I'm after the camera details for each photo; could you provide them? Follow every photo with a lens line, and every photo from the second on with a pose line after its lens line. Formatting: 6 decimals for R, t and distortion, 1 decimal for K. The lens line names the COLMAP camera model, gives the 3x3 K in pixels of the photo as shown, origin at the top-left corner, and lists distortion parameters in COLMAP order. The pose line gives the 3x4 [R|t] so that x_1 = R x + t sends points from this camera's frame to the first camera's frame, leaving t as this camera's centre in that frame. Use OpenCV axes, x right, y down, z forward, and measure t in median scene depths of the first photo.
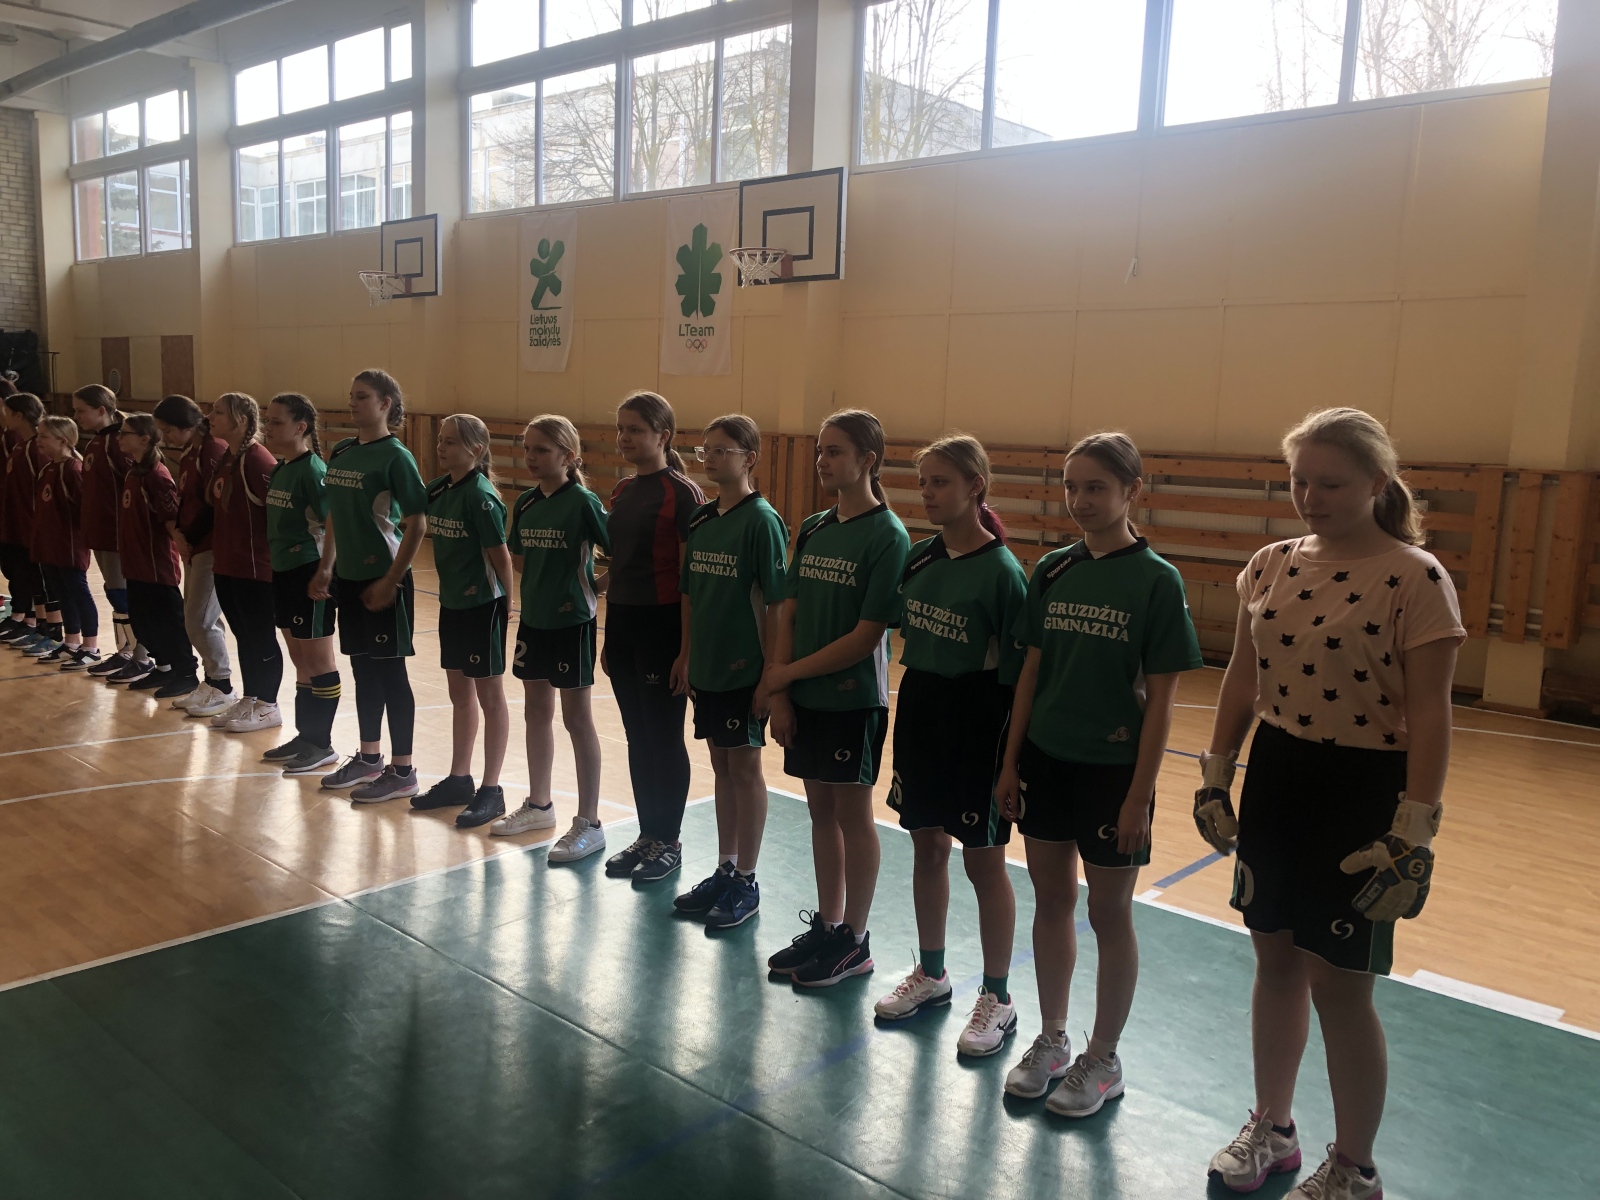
lens RADIAL K [[1284.8, 0, 800.0], [0, 1284.8, 600.0], [0, 0, 1]] dist [-0.008181, 0.006965]
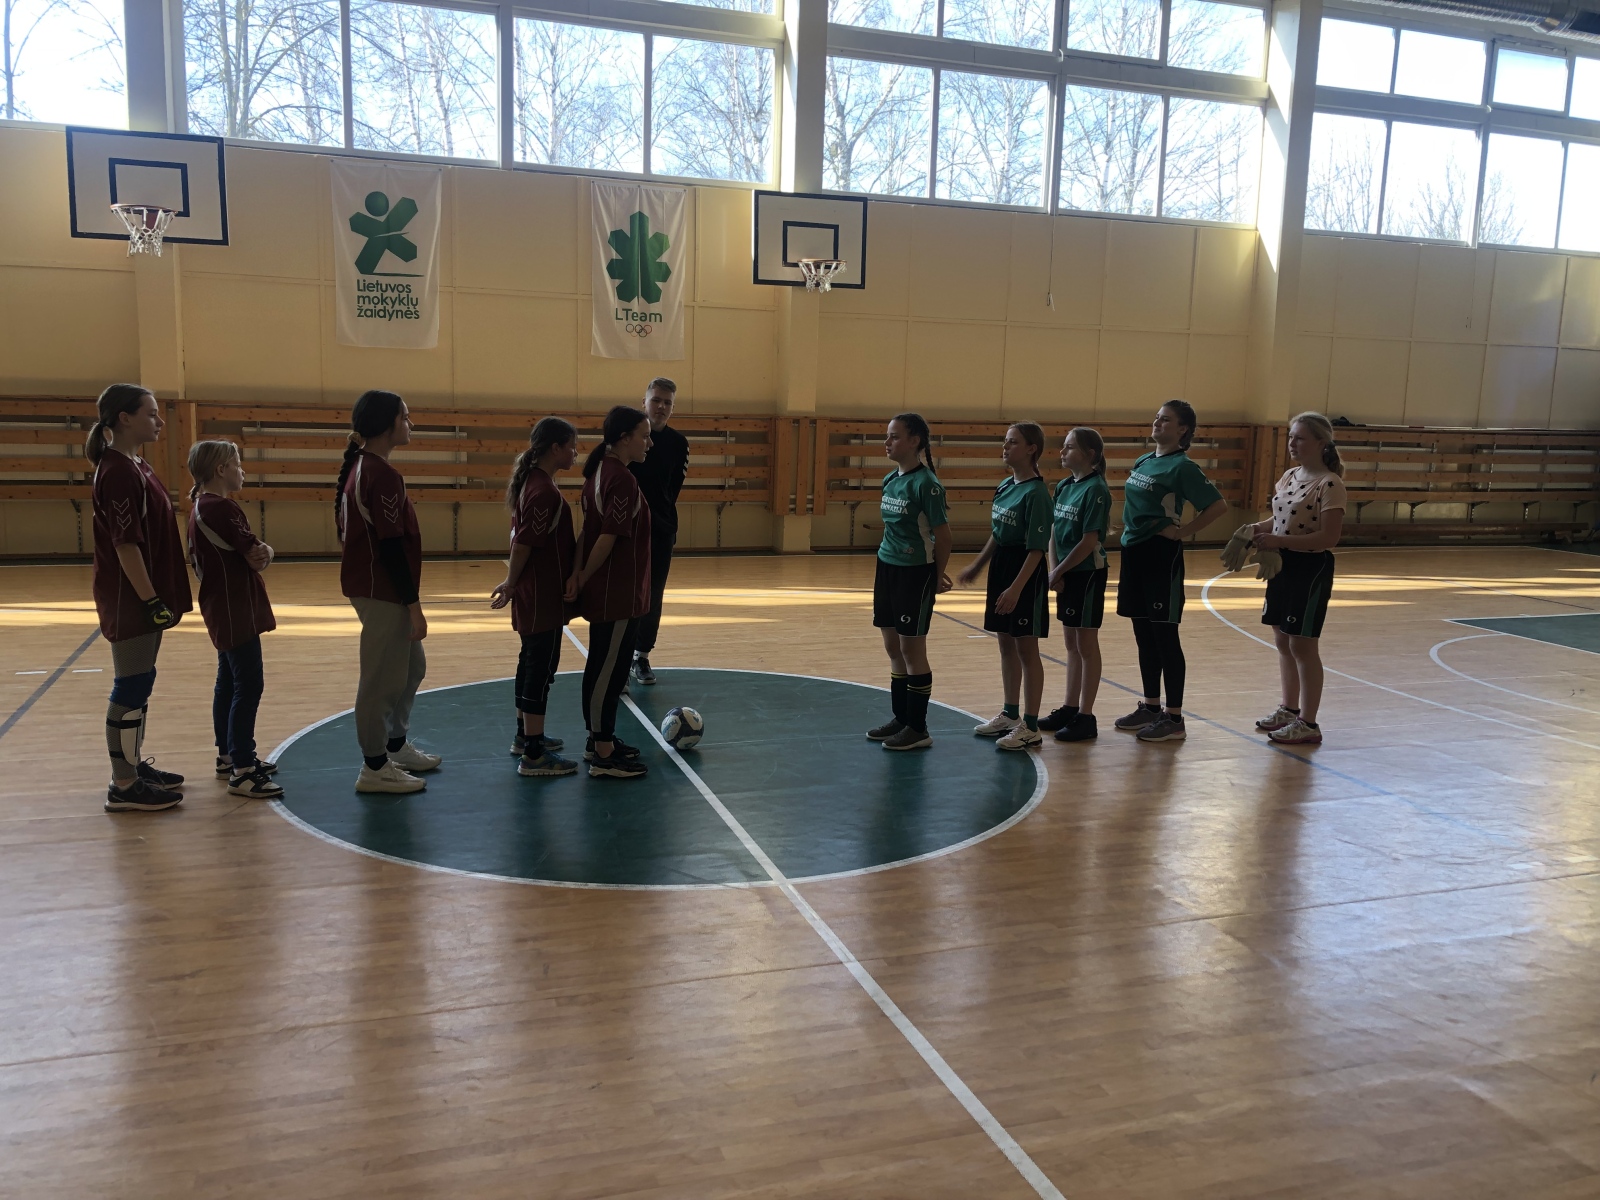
lens RADIAL K [[1296.3, 0, 800.0], [0, 1296.3, 600.0], [0, 0, 1]] dist [0.005756, -0.014352]
pose [[0.506125, -0.166336, 0.846268, -0.934394], [0.109774, 0.985669, 0.128084, -0.103755], [-0.855445, 0.028071, 0.517132, 0.356278]]
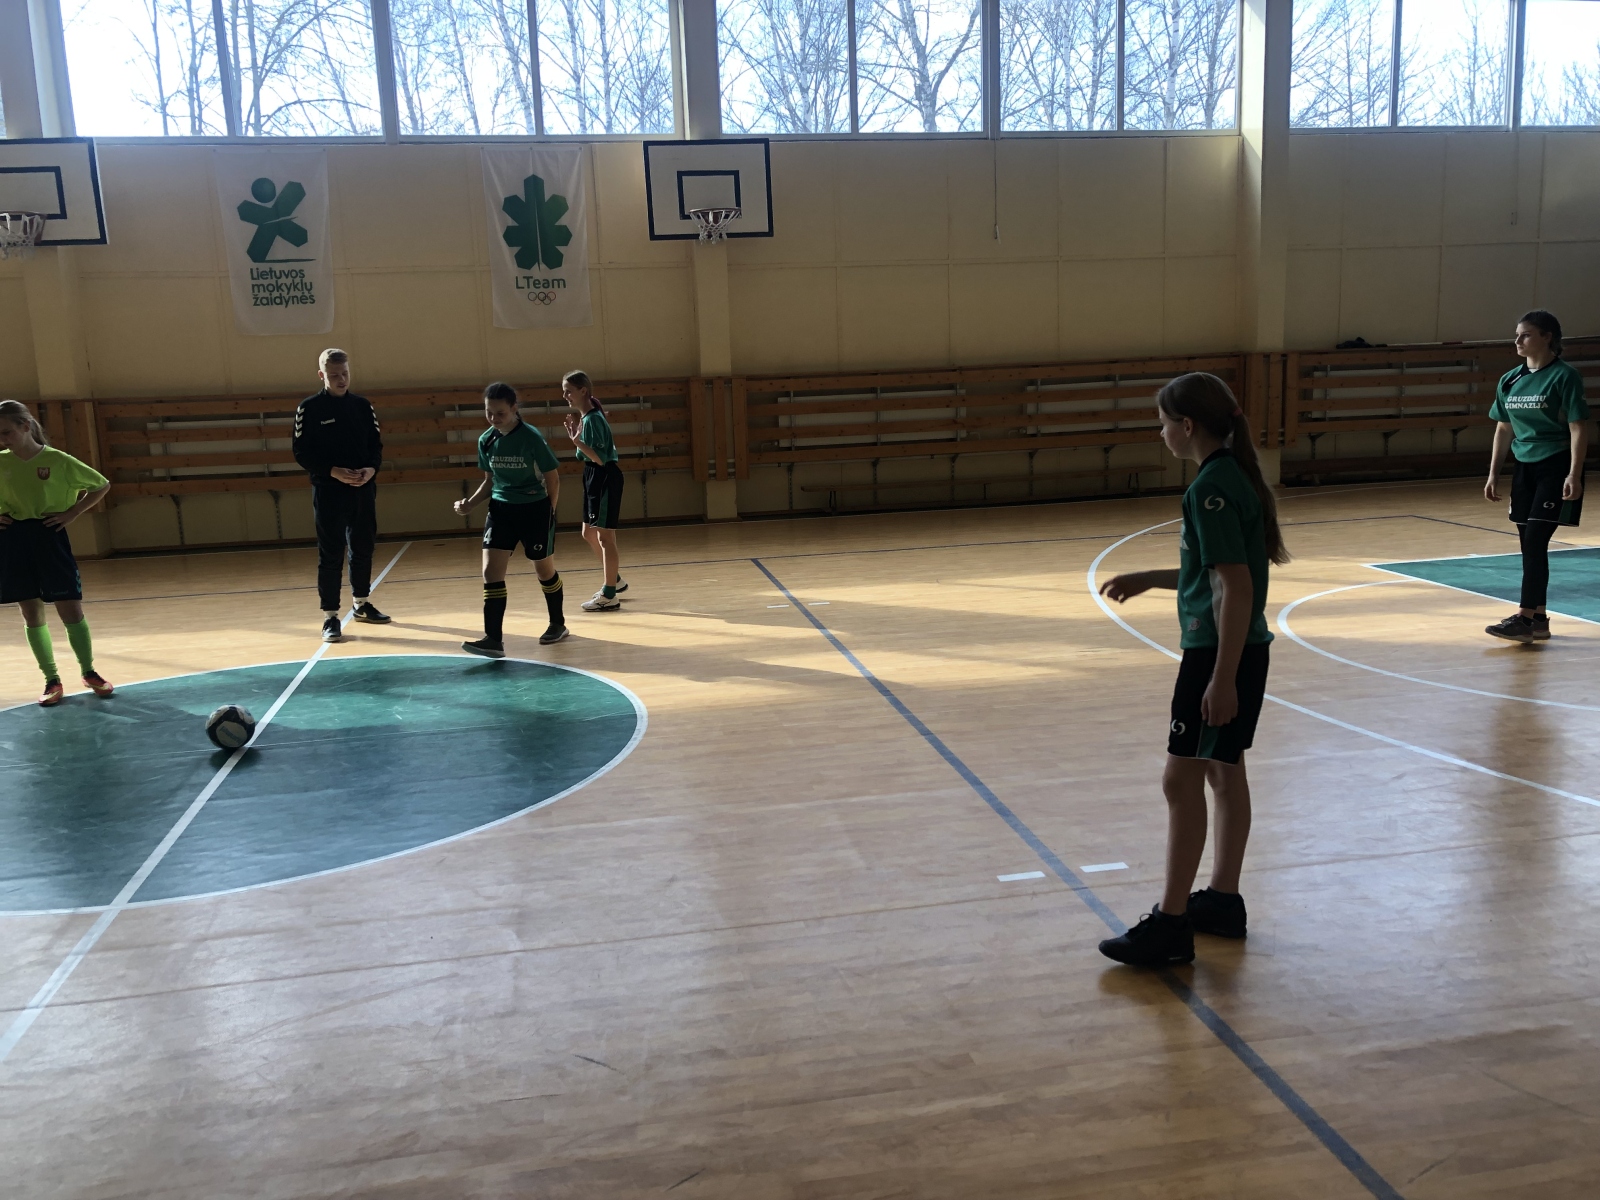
lens RADIAL K [[1284.8, 0, 800.0], [0, 1284.8, 600.0], [0, 0, 1]] dist [-0.008181, 0.006965]
pose [[0.624993, -0.216004, 0.750150, -0.756263], [0.168598, 0.975626, 0.140461, -0.075624], [-0.762206, 0.038687, 0.646177, 0.211210]]
